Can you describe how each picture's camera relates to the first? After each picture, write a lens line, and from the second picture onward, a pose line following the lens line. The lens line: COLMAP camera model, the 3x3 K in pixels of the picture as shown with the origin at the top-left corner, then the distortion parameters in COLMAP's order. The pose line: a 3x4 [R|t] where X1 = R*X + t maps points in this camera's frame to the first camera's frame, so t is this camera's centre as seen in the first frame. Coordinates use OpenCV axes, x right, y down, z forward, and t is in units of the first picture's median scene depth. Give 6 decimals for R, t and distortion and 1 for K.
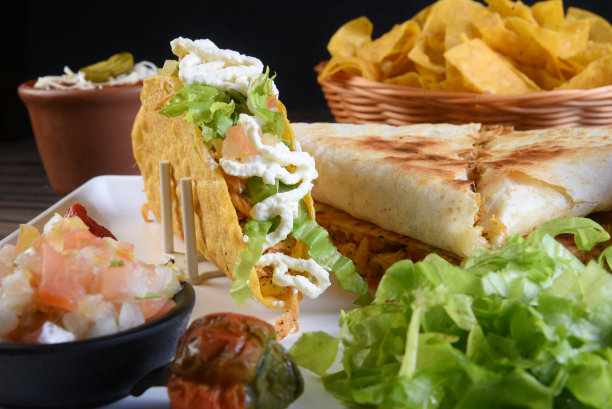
lens RADIAL K [[972.1, 0, 306.0], [0, 972.1, 204.5], [0, 0, 1]] dist [0.043096, 0.171808]
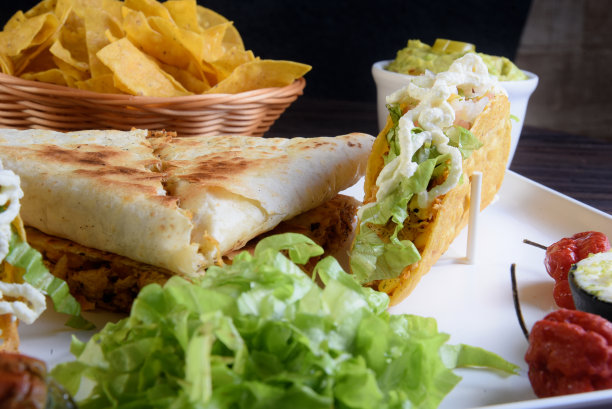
lens RADIAL K [[1063.7, 0, 306.0], [0, 1063.7, 204.5], [0, 0, 1]] dist [0.025510, -0.012053]
pose [[0.900713, -0.026224, 0.433621, -0.194474], [0.015108, 0.999463, 0.029061, -0.046995], [-0.434151, -0.019624, 0.900626, -0.067872]]
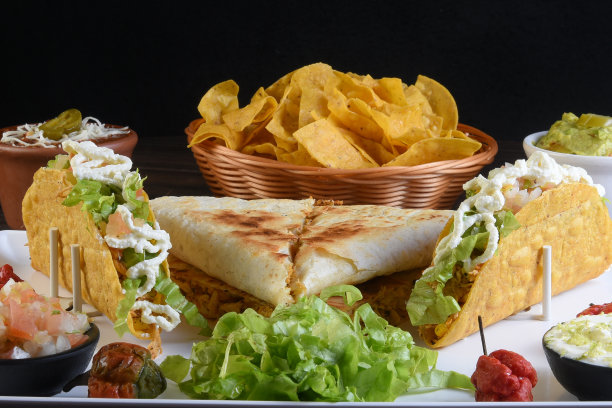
lens RADIAL K [[1426.7, 0, 306.0], [0, 1426.7, 204.0], [0, 0, 1]] dist [0.132371, 0.119346]
pose [[0.996206, 0.023100, 0.083904, 0.017146], [-0.023479, 0.999718, 0.003535, -0.107751], [-0.083799, -0.005492, 0.996468, -1.112496]]
